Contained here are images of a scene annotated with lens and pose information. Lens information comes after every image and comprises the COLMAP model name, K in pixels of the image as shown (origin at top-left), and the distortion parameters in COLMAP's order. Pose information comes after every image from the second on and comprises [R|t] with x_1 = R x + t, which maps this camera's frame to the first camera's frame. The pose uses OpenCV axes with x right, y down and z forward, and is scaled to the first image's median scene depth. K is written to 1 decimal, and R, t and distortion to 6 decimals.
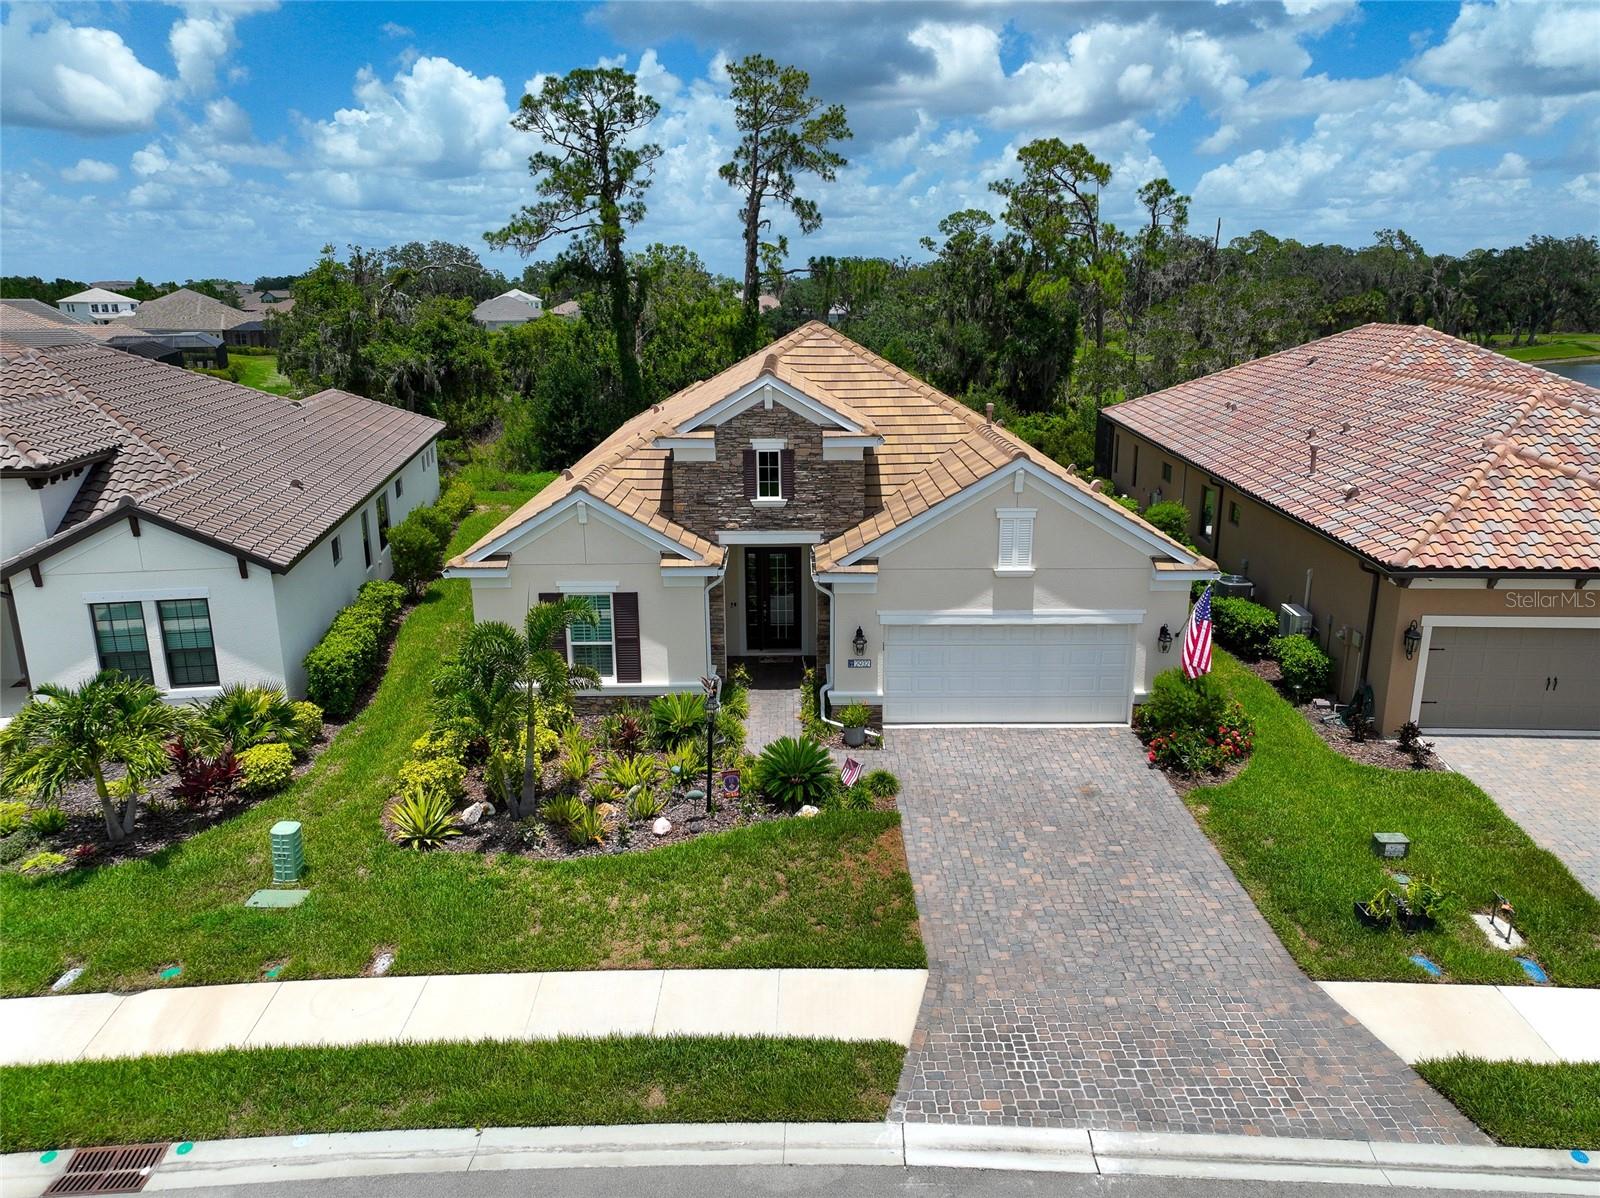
lens RADIAL K [[1125.0, 0, 800.0], [0, 1125.0, 599.0], [0, 0, 1]] dist [0.007789, 0.006734]
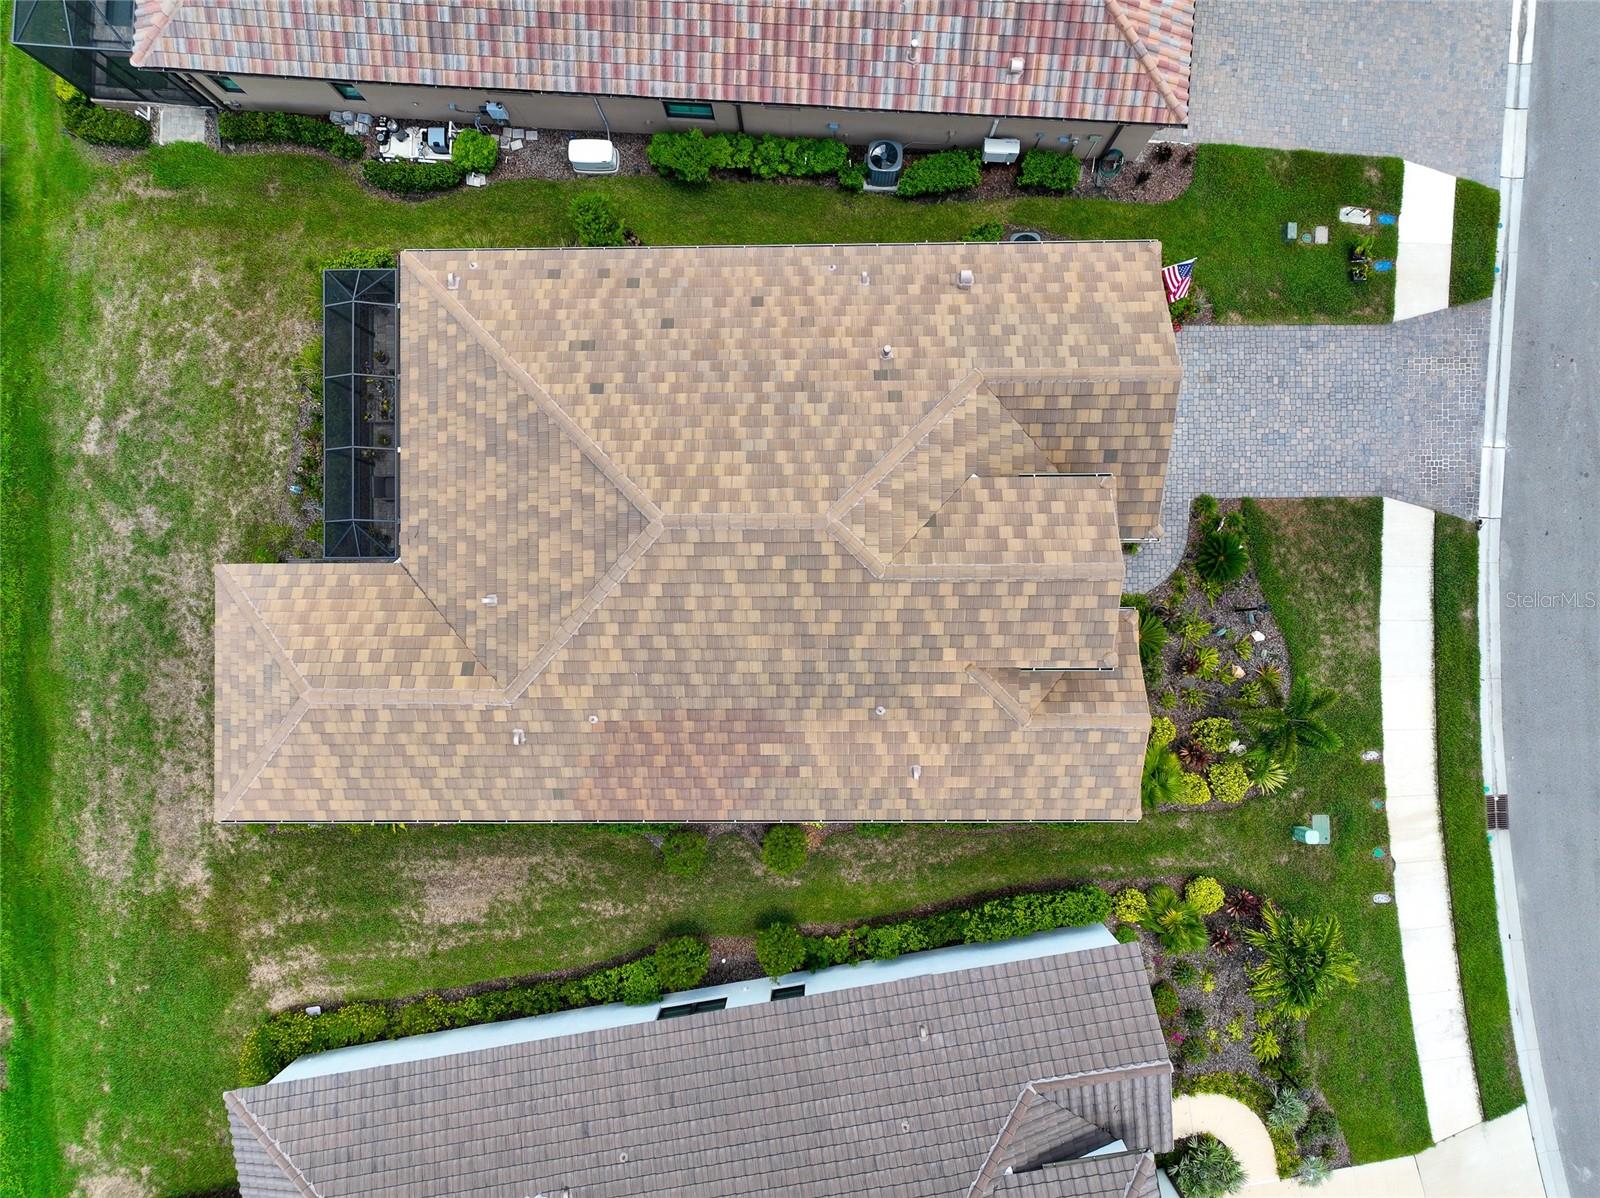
lens RADIAL K [[1129.7, 0, 800.0], [0, 1129.7, 599.0], [0, 0, 1]] dist [0.021718, 0.000153]
pose [[-0.001016, -0.999946, 0.010300, -0.070199], [0.292642, 0.009552, 0.956174, -1.428998], [-0.956222, 0.003986, 0.292616, 0.988938]]
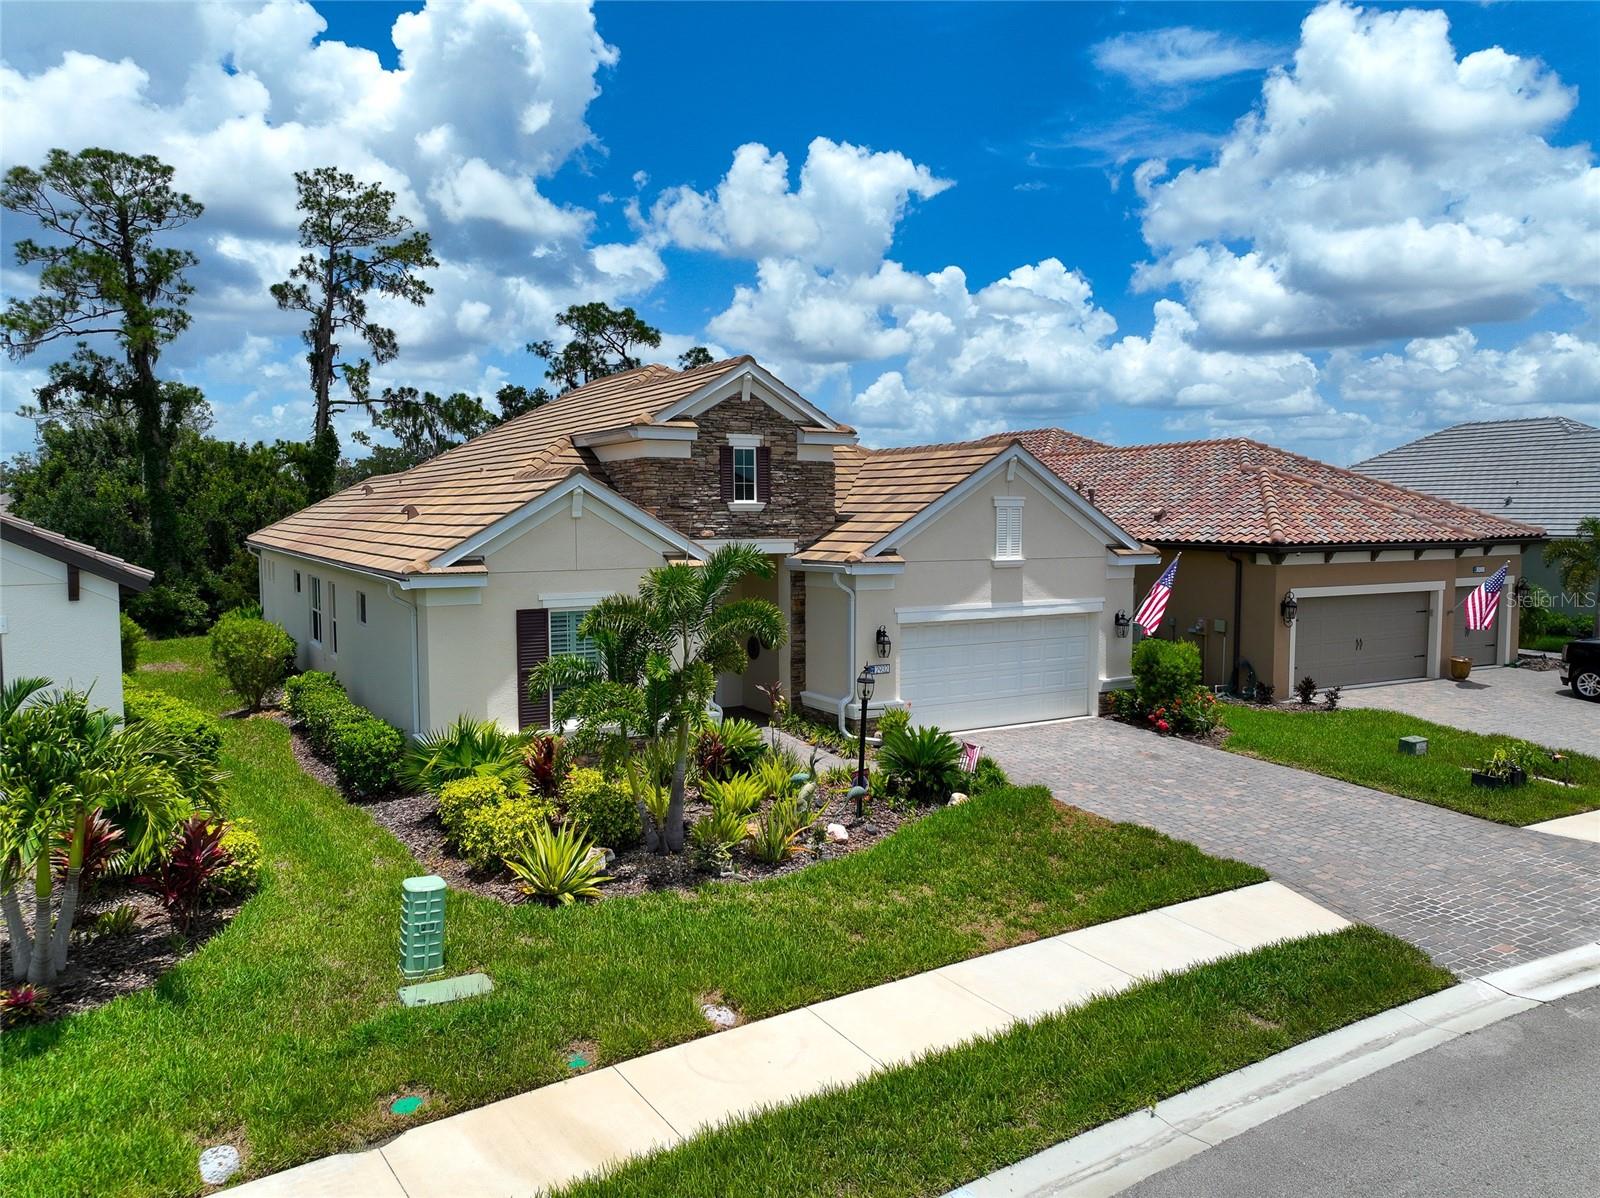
lens RADIAL K [[1125.0, 0, 800.0], [0, 1125.0, 599.0], [0, 0, 1]] dist [0.007789, 0.006734]
pose [[0.859203, -0.034488, 0.510471, -0.469251], [0.132006, 0.978888, -0.156053, 0.136654], [-0.494312, 0.201467, 0.845616, 0.254767]]
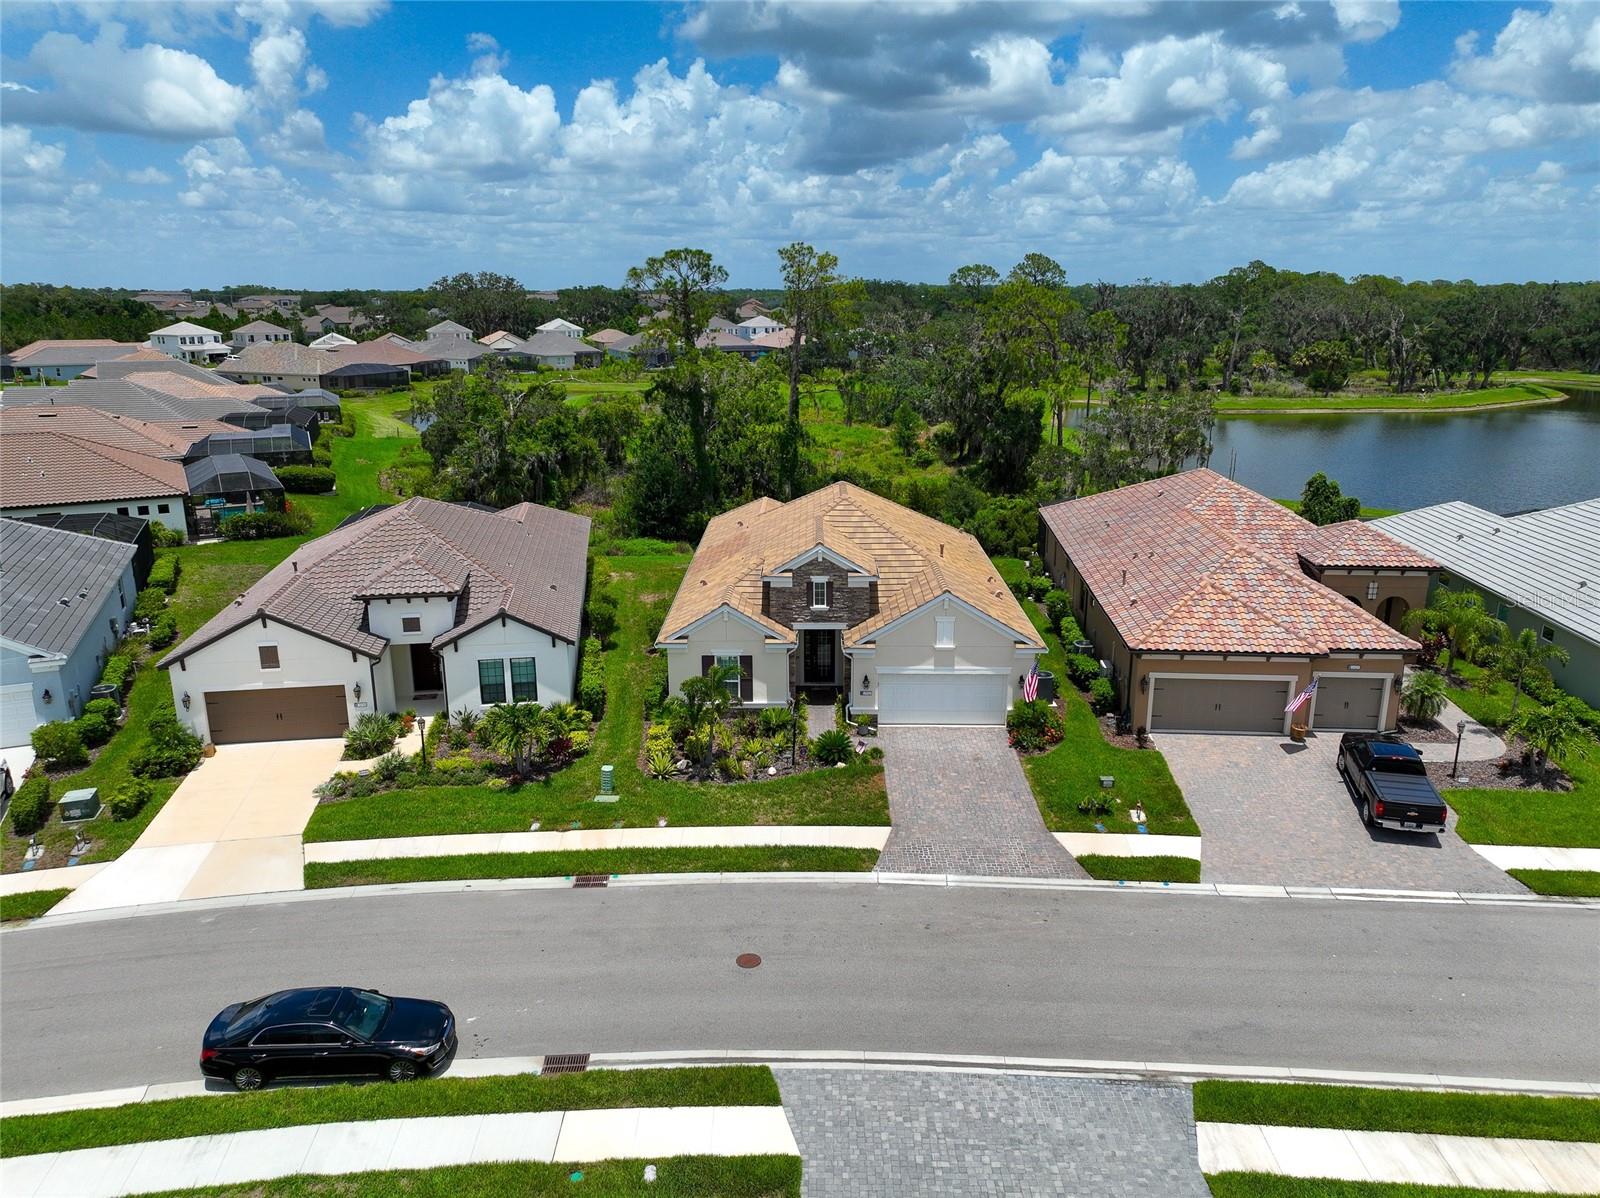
lens RADIAL K [[1129.7, 0, 800.0], [0, 1129.7, 599.0], [0, 0, 1]] dist [0.021718, 0.000153]
pose [[0.999854, 0.007709, -0.015224, -0.033625], [-0.007694, 0.999970, 0.001007, -0.108692], [0.015231, -0.000890, 0.999884, -0.976690]]
